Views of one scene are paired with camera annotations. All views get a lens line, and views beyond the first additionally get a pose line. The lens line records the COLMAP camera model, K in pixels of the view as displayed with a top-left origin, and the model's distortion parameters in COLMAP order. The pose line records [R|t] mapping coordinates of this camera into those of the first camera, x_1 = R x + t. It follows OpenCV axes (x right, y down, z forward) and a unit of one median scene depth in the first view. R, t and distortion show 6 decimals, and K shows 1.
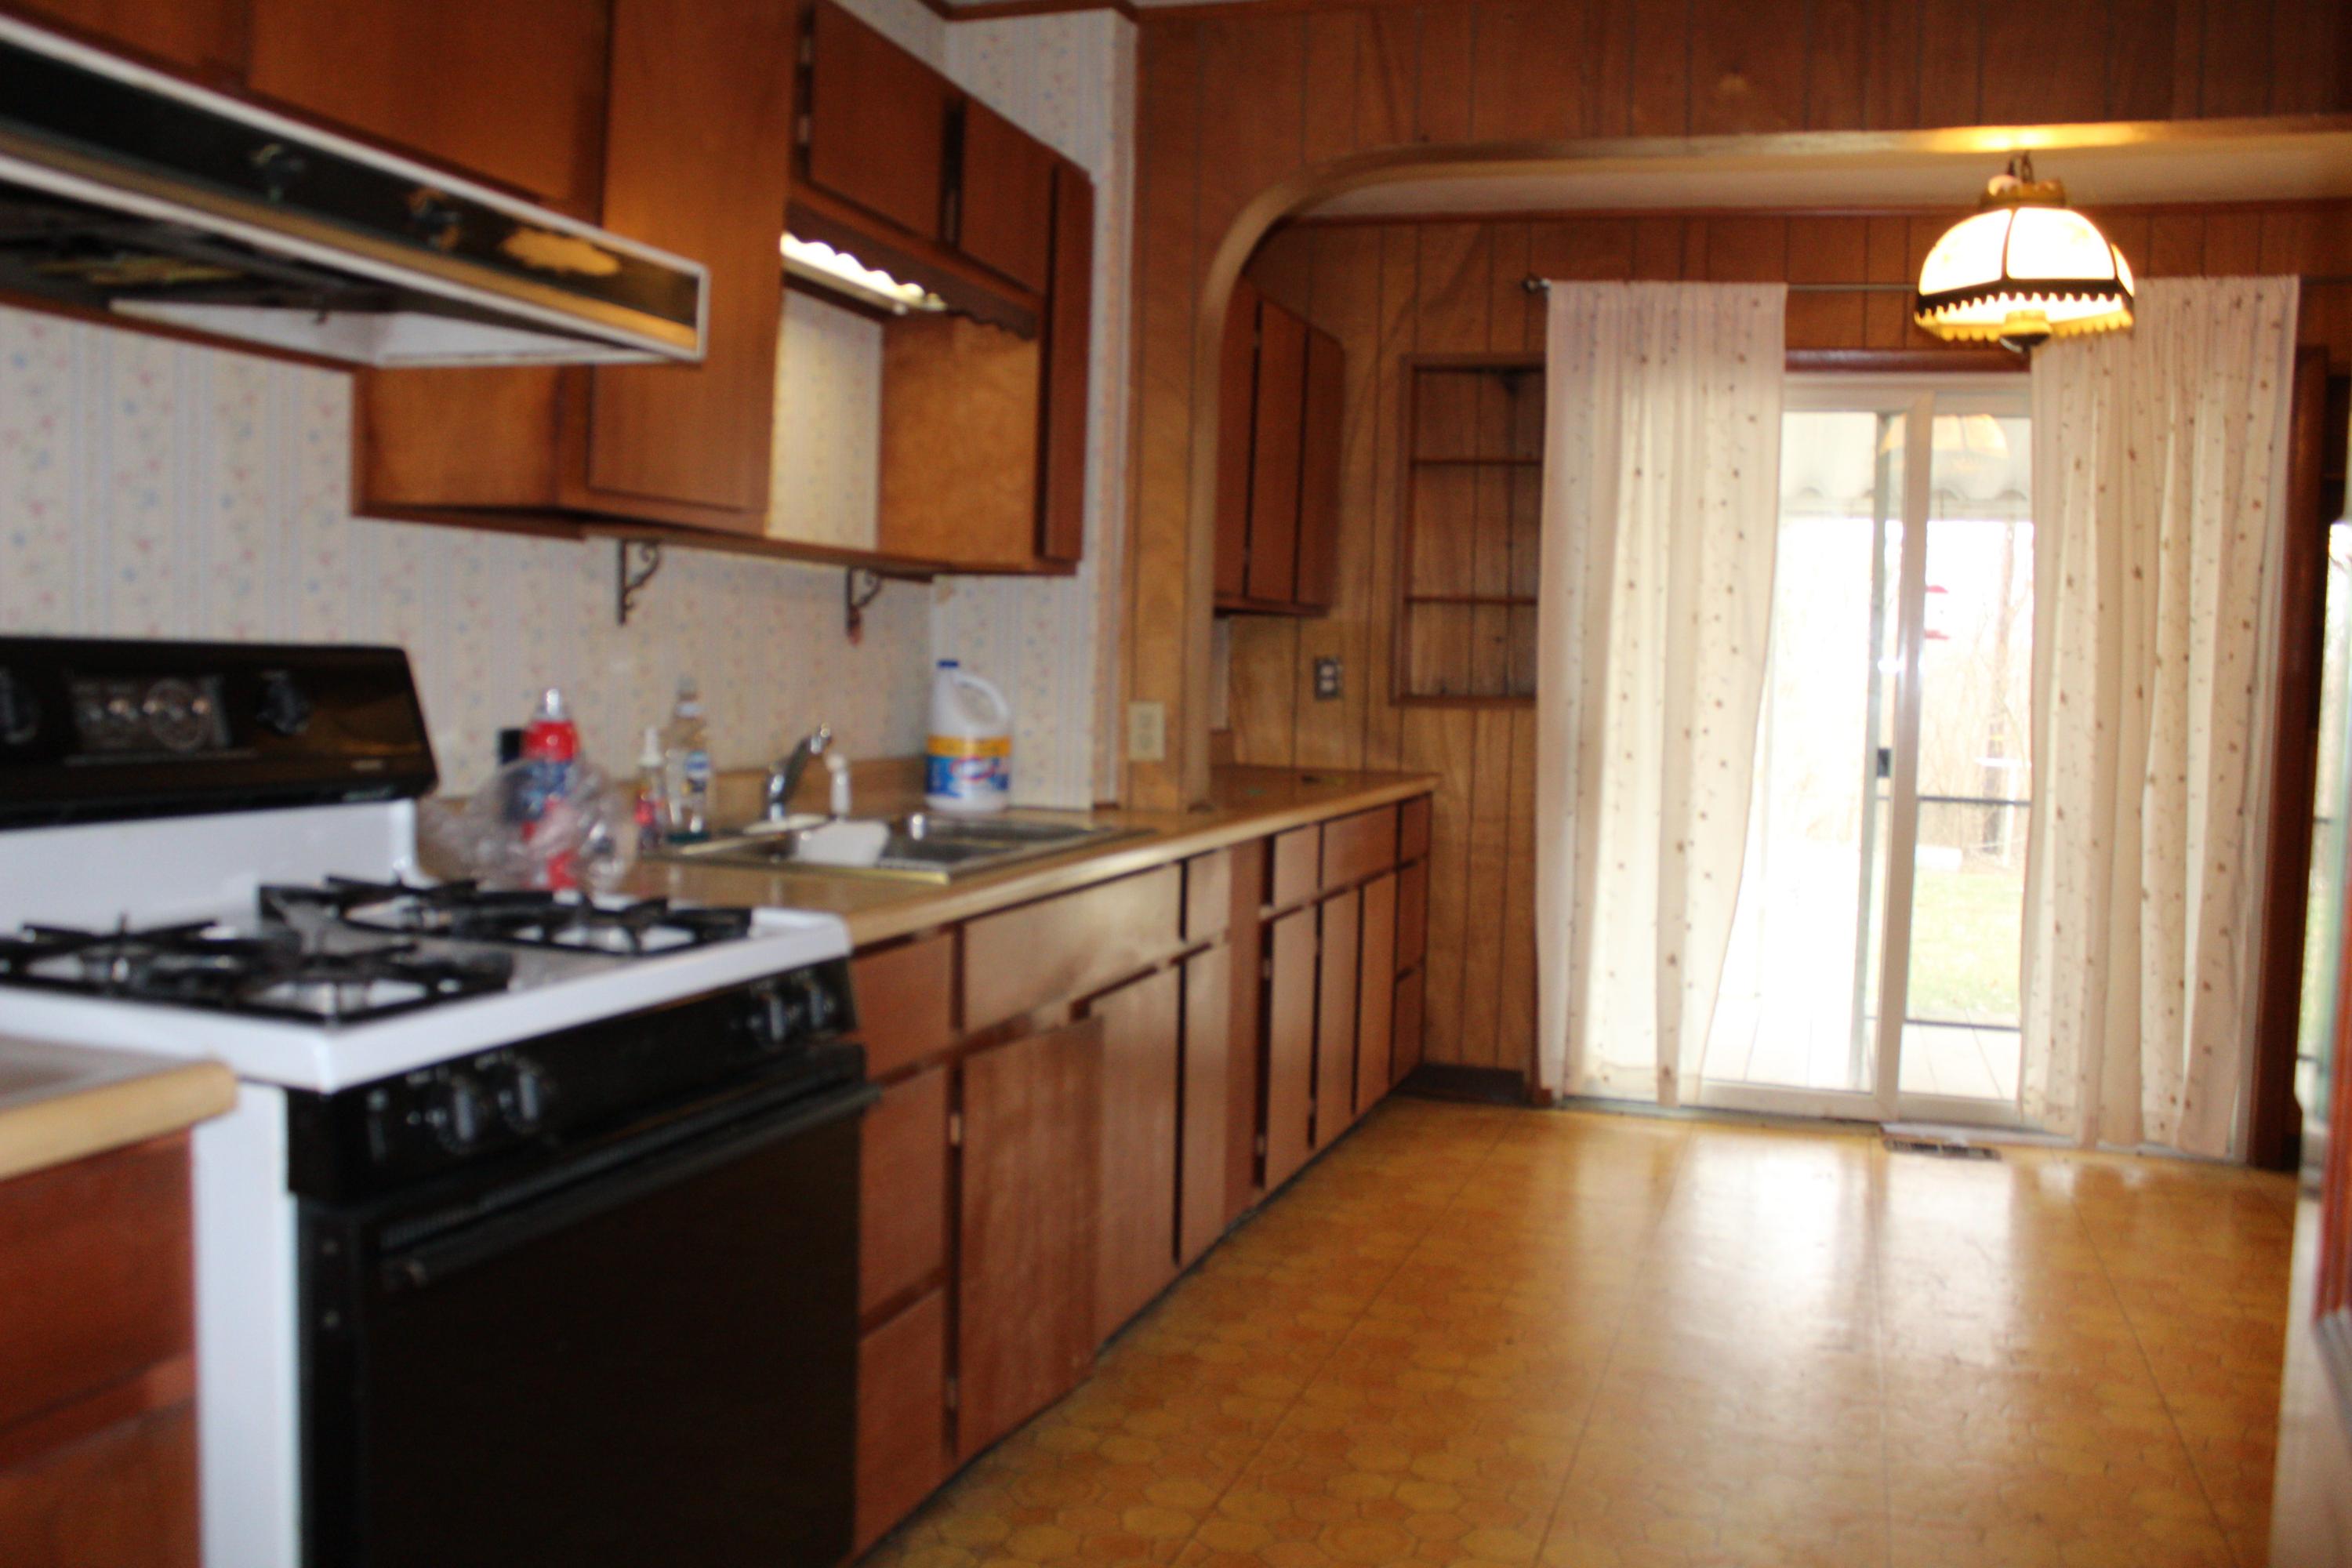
lens RADIAL K [[2006.8, 0, 1176.0], [0, 2006.8, 784.0], [0, 0, 1]] dist [-0.009802, -0.000989]
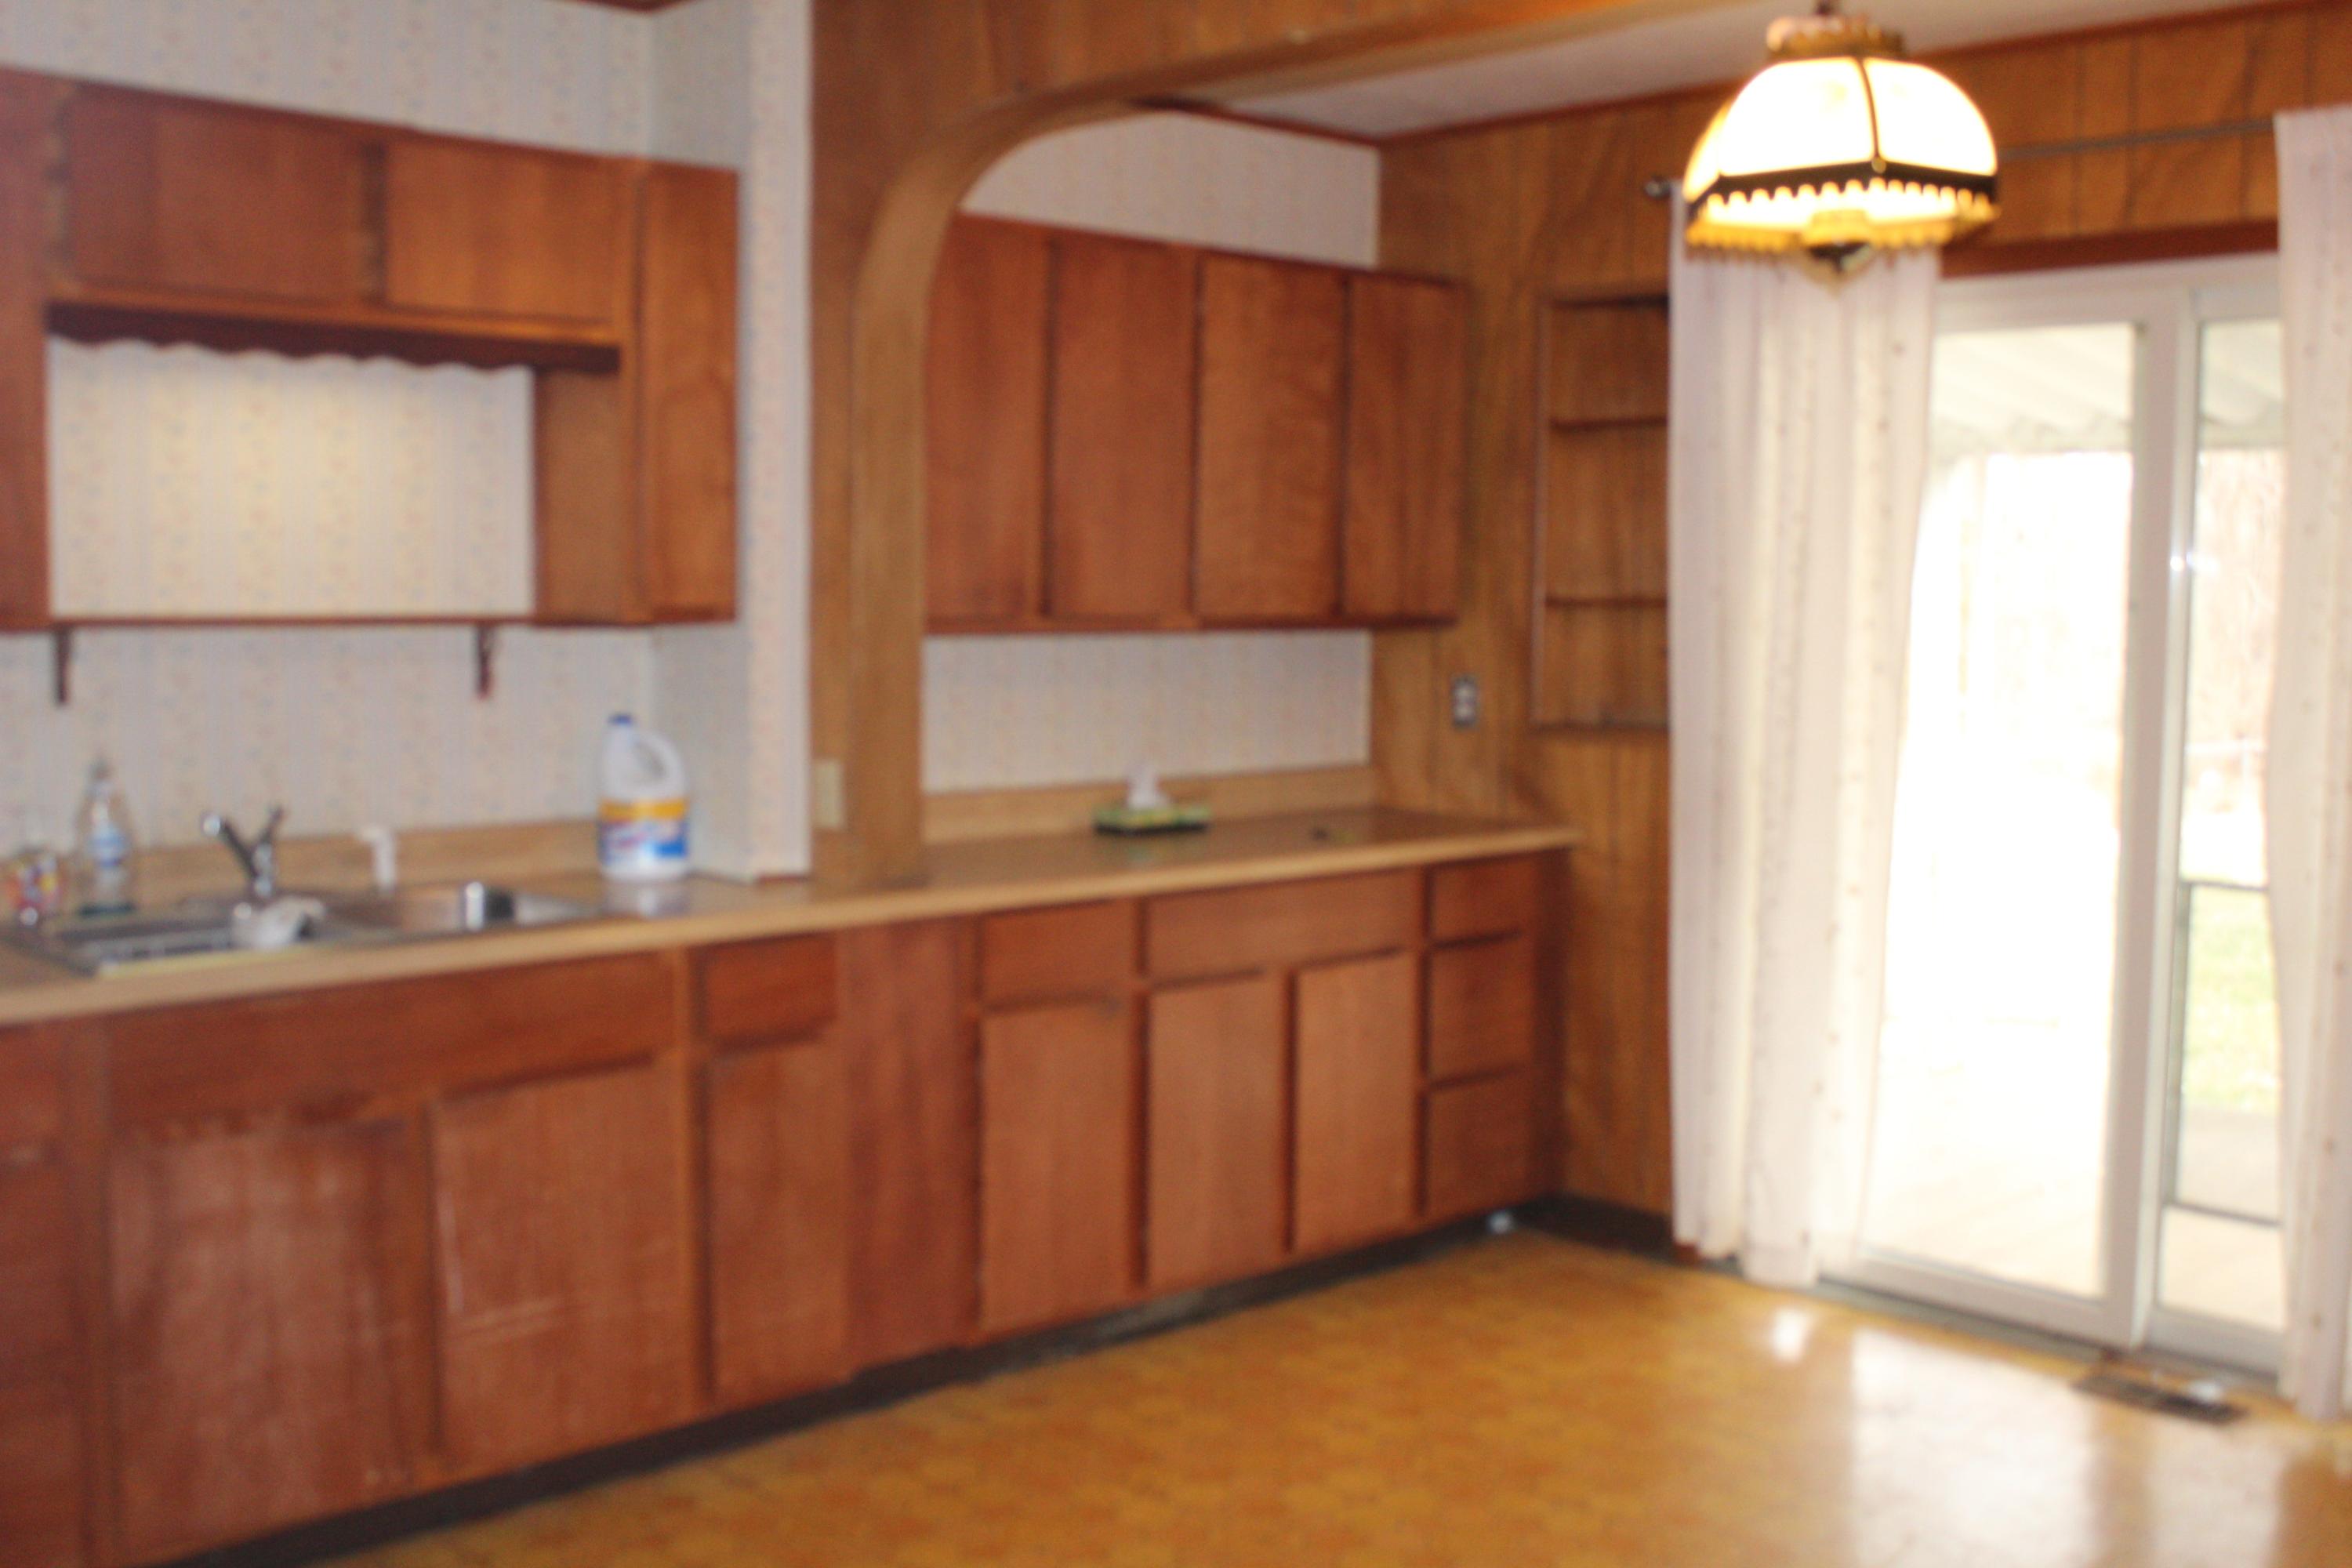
lens RADIAL K [[2404.5, 0, 1176.0], [0, 2404.5, 784.0], [0, 0, 1]] dist [-0.049881, 0.011628]
pose [[0.866708, 0.012976, -0.498646, 0.488816], [-0.006574, 0.999872, 0.014592, -0.035790], [0.498772, -0.009369, 0.866683, 0.123361]]
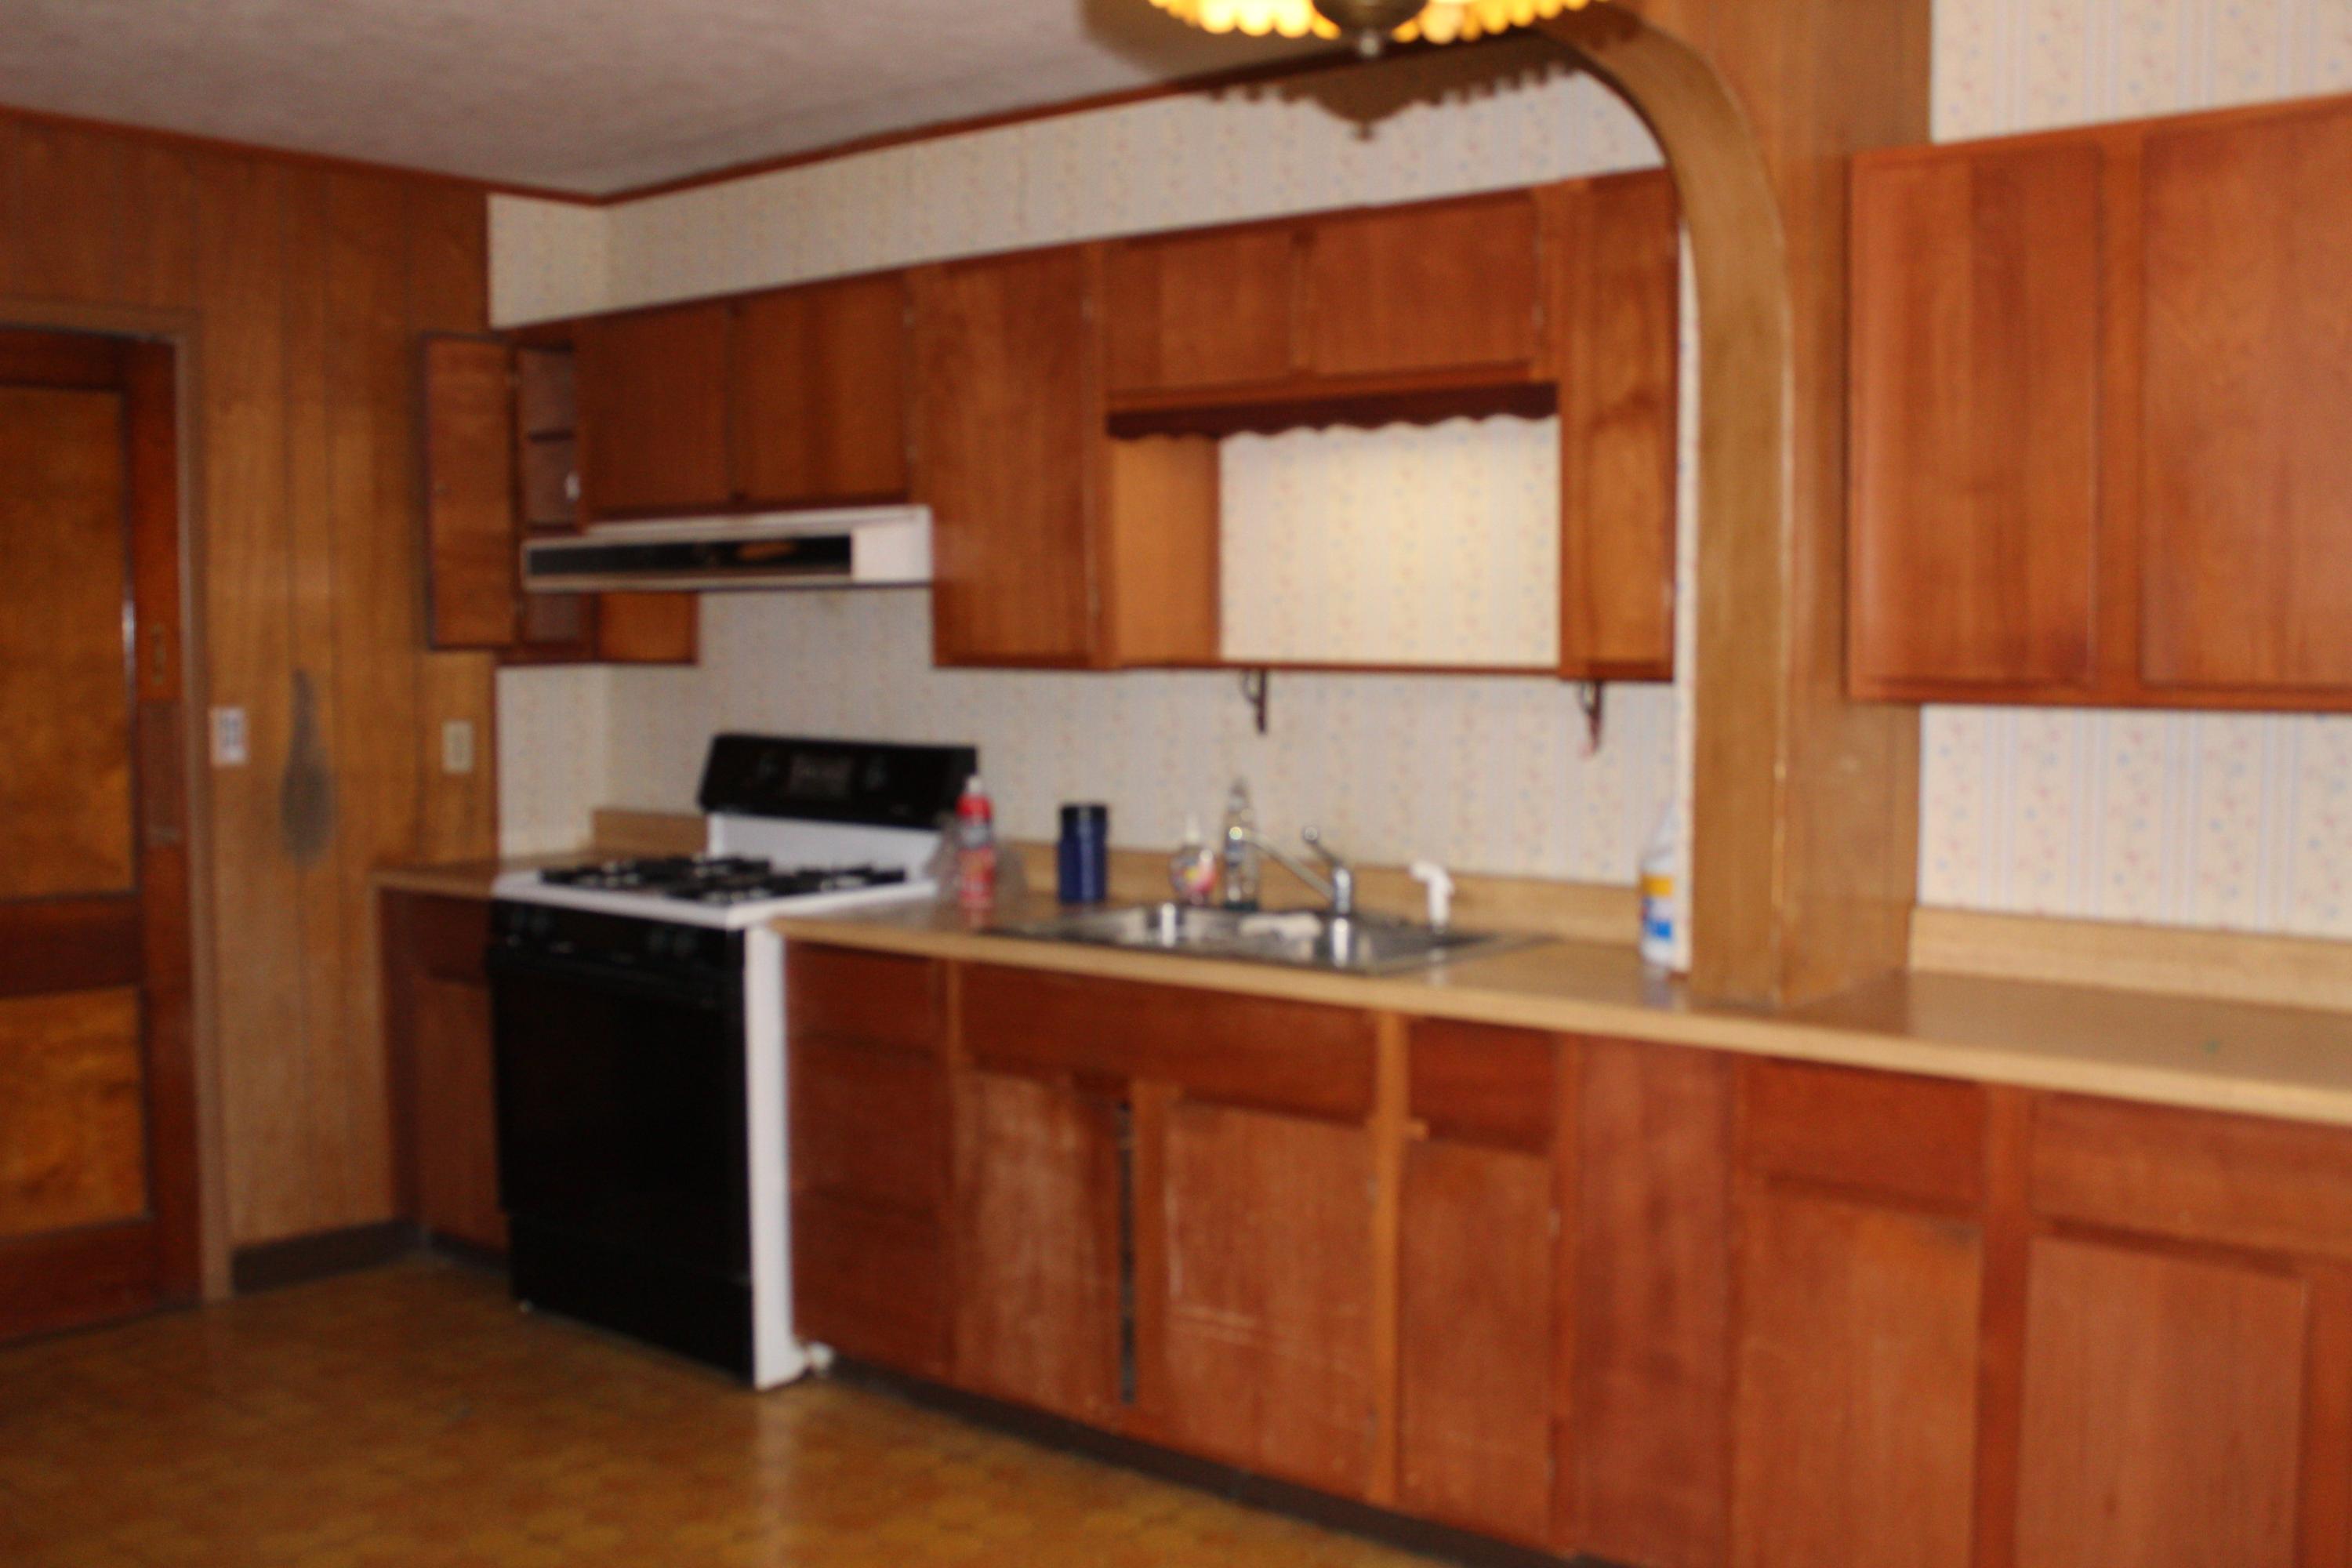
lens RADIAL K [[2404.5, 0, 1176.0], [0, 2404.5, 784.0], [0, 0, 1]] dist [-0.049881, 0.011628]
pose [[-0.361736, 0.026496, -0.931904, 0.676294], [-0.073067, 0.995716, 0.056672, -0.077240], [0.929413, 0.088592, -0.358250, 0.890224]]
